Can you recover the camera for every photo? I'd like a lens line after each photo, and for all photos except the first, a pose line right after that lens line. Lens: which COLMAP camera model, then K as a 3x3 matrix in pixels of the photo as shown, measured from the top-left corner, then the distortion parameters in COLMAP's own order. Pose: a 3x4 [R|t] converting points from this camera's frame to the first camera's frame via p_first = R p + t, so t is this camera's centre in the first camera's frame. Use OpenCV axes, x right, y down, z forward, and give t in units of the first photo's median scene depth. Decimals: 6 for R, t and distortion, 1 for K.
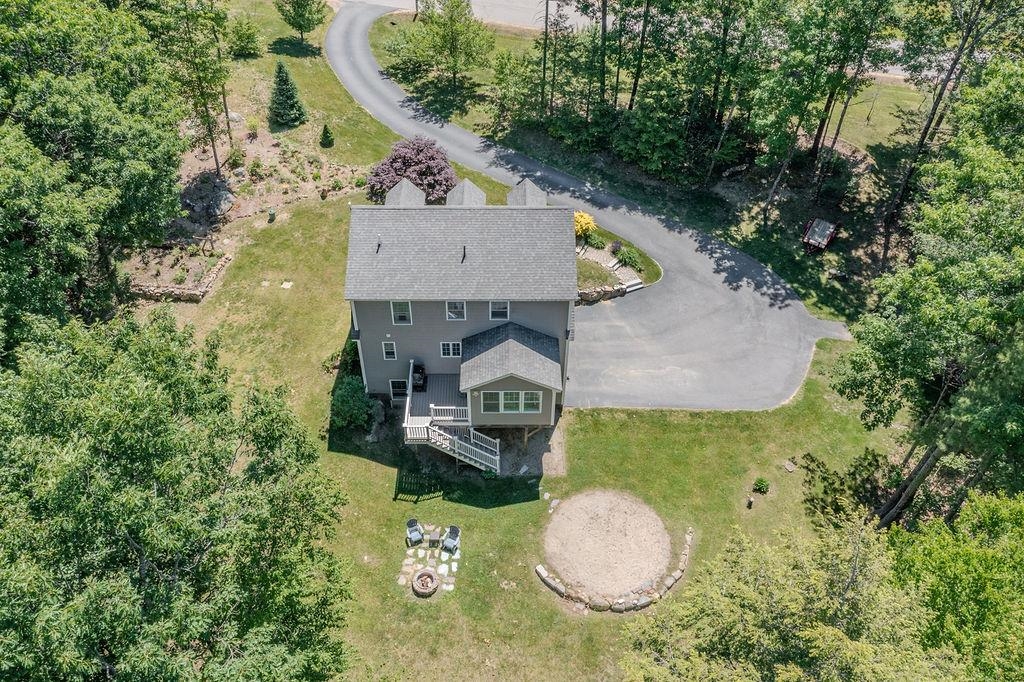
lens RADIAL K [[812.6, 0, 513.7], [0, 812.6, 340.7], [0, 0, 1]] dist [-0.007514, -0.005898]
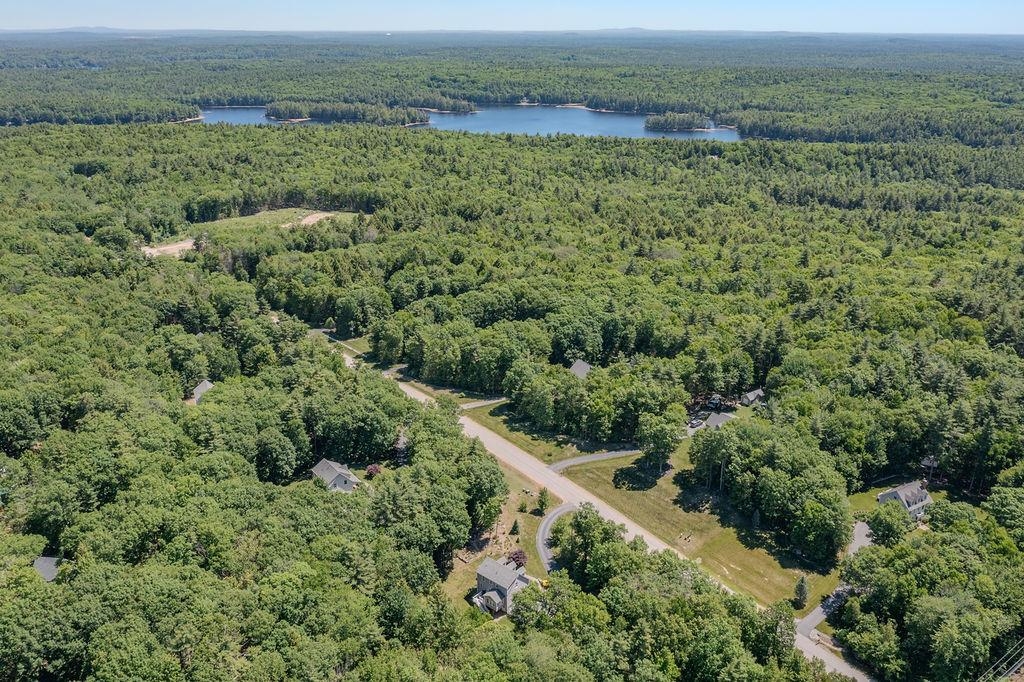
lens RADIAL K [[812.6, 0, 516.9], [0, 812.6, 337.8], [0, 0, 1]] dist [-0.007514, -0.005898]
pose [[0.754956, 0.230298, -0.614007, 2.597739], [-0.458346, 0.854939, -0.242897, -0.166395], [0.469000, 0.464804, 0.750997, -3.230524]]
